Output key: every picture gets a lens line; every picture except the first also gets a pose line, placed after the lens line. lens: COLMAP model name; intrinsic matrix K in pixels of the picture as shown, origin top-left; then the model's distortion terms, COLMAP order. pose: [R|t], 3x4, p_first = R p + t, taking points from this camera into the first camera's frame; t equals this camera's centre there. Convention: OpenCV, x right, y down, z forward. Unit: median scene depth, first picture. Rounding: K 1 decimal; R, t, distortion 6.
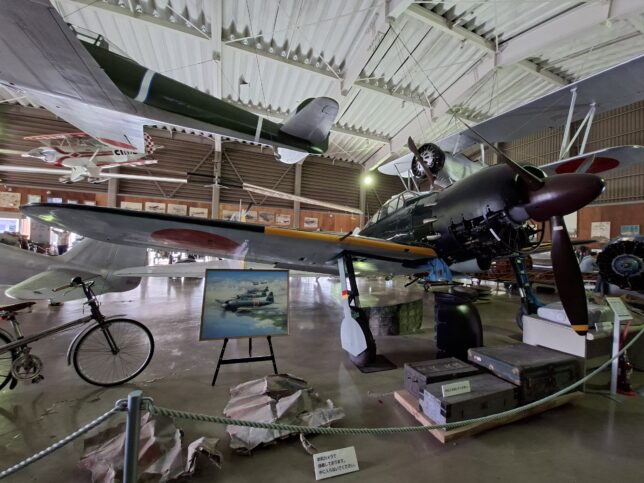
lens RADIAL K [[256.6, 0, 320.8], [0, 256.6, 239.2], [0, 0, 1]] dist [-0.001447, -0.005950]
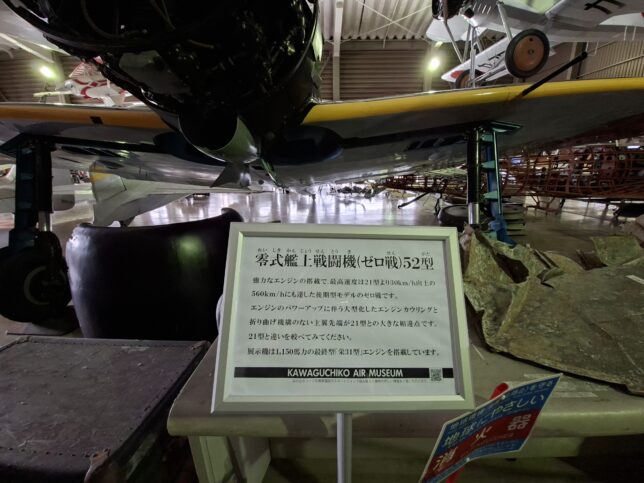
lens RADIAL K [[256.0, 0, 326.5], [0, 256.0, 240.5], [0, 0, 1]] dist [-0.008746, -0.000353]
pose [[0.926523, 0.056192, -0.372018, 0.354395], [0.052018, 0.960156, 0.274581, 0.052717], [0.372624, -0.273757, 0.886684, 0.249965]]
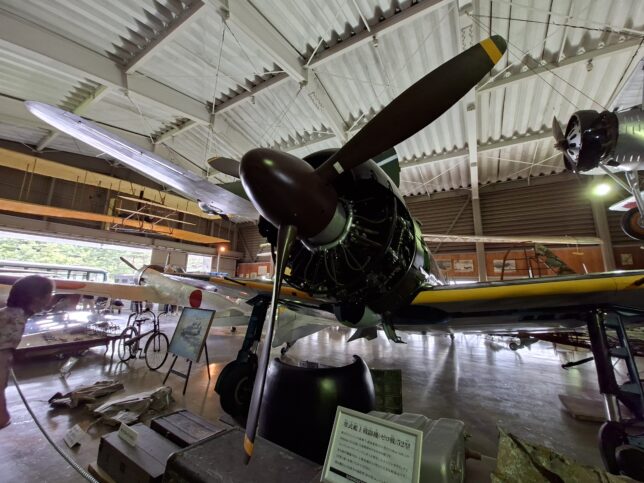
lens RADIAL K [[256.0, 0, 326.5], [0, 256.0, 240.5], [0, 0, 1]] dist [-0.008746, -0.000353]
pose [[0.610163, -0.174606, -0.772796, 0.411148], [0.014522, 0.977714, -0.209439, 0.019102], [0.792143, 0.116569, 0.599101, 0.208495]]
